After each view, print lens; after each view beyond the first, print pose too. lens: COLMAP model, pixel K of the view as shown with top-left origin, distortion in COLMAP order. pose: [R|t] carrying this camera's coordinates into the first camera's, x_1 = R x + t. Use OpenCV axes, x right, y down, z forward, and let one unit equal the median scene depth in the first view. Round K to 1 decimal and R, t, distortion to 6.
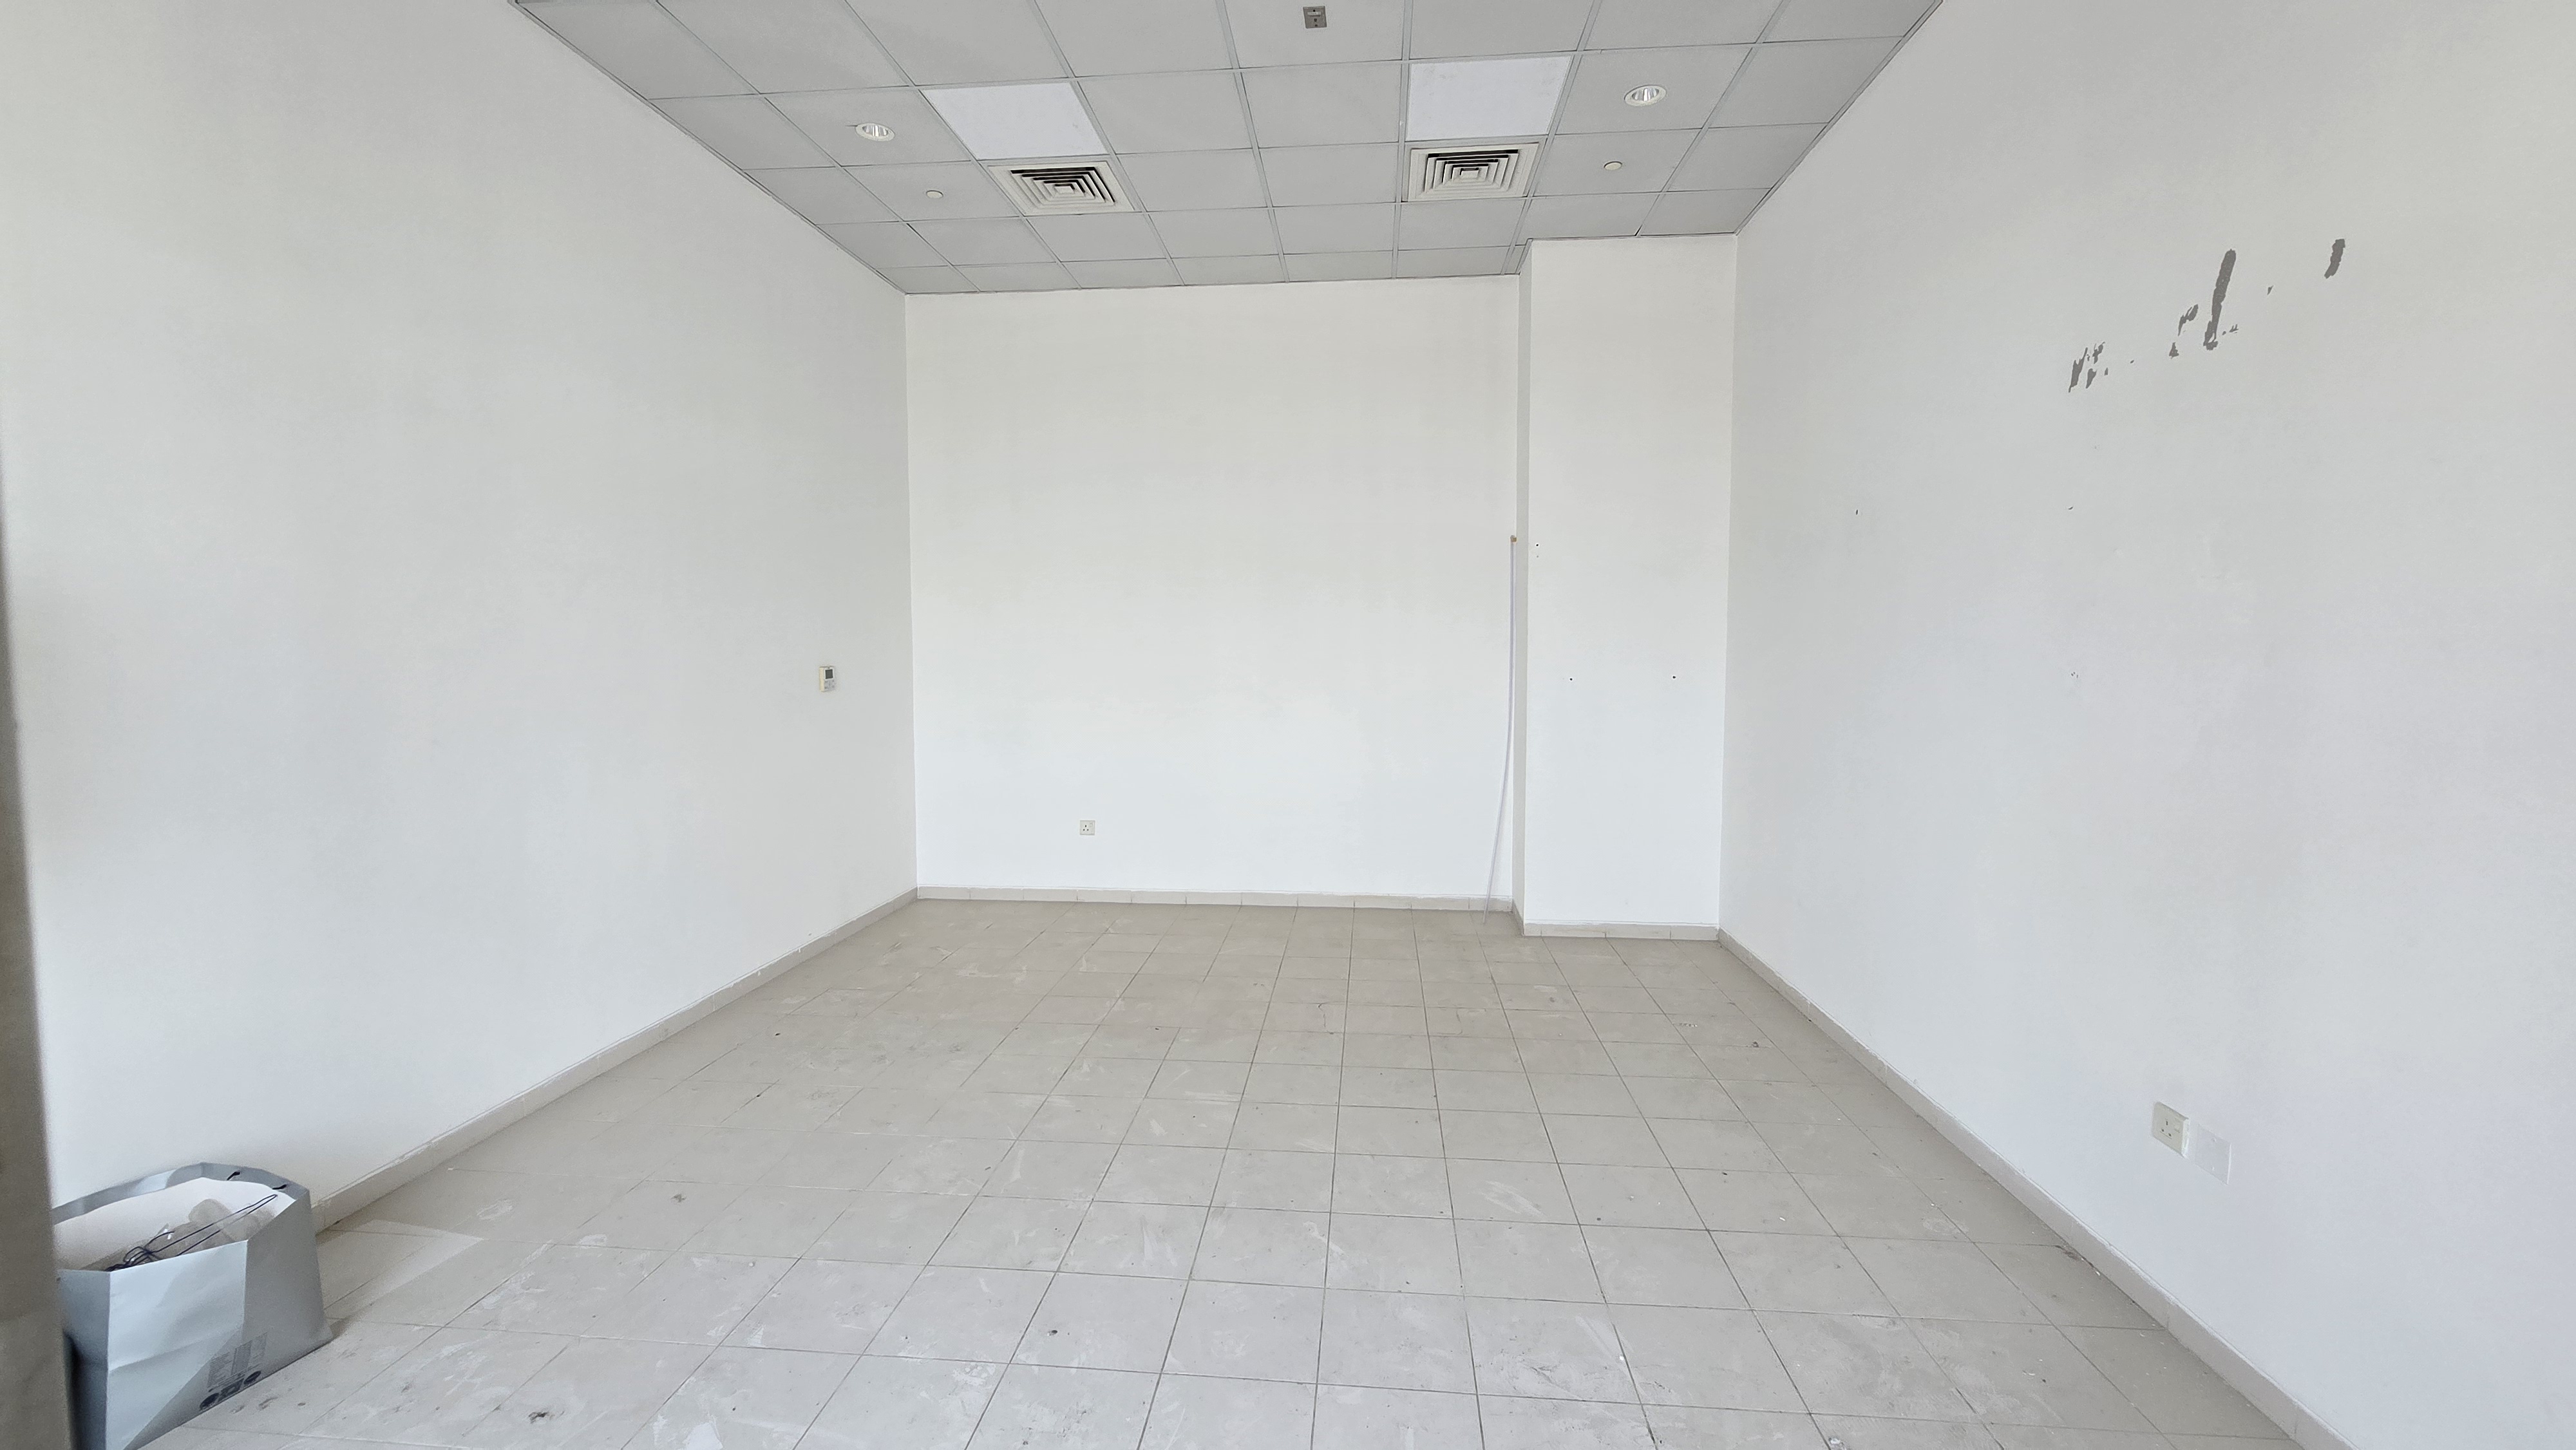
lens RADIAL K [[1050.9, 0, 1279.4], [0, 1050.9, 712.2], [0, 0, 1]] dist [-0.002403, -0.001443]
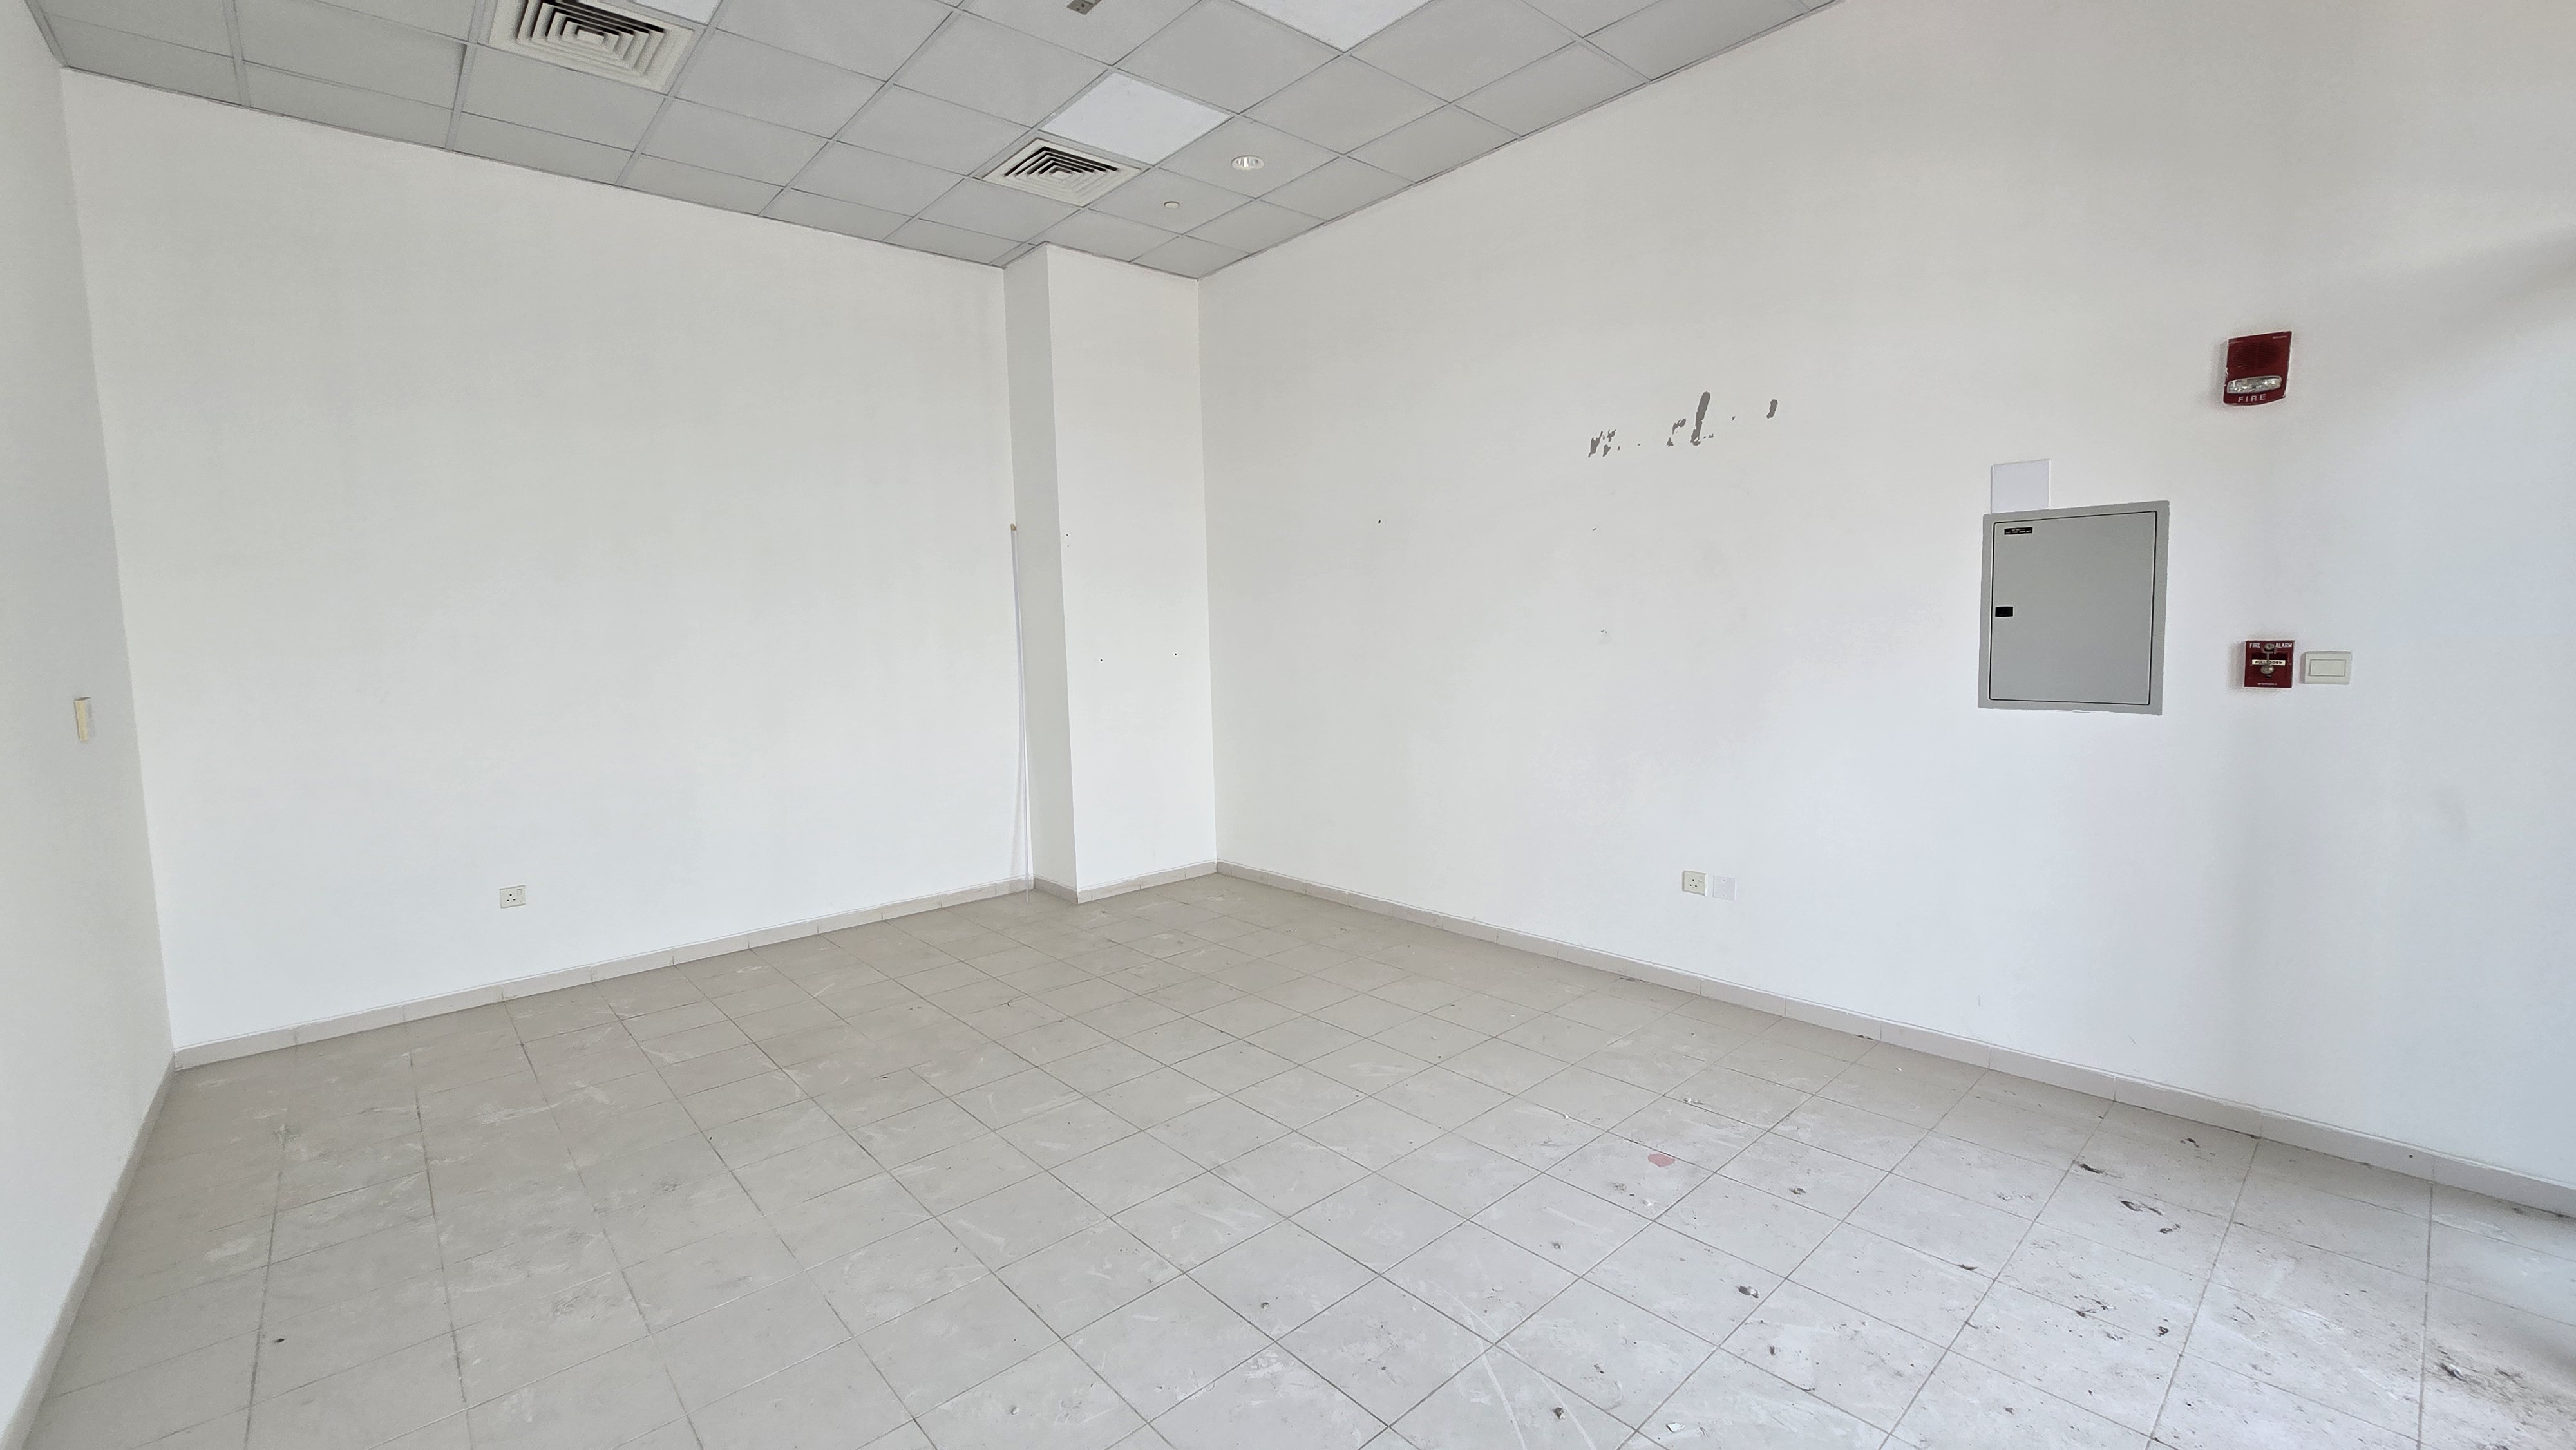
lens RADIAL K [[1050.9, 0, 1283.8], [0, 1050.9, 711.8], [0, 0, 1]] dist [-0.002403, -0.001443]
pose [[0.682740, -0.083923, 0.725825, -0.566888], [0.077264, 0.996105, 0.042496, -0.013626], [-0.726565, 0.027066, 0.686565, 0.175004]]
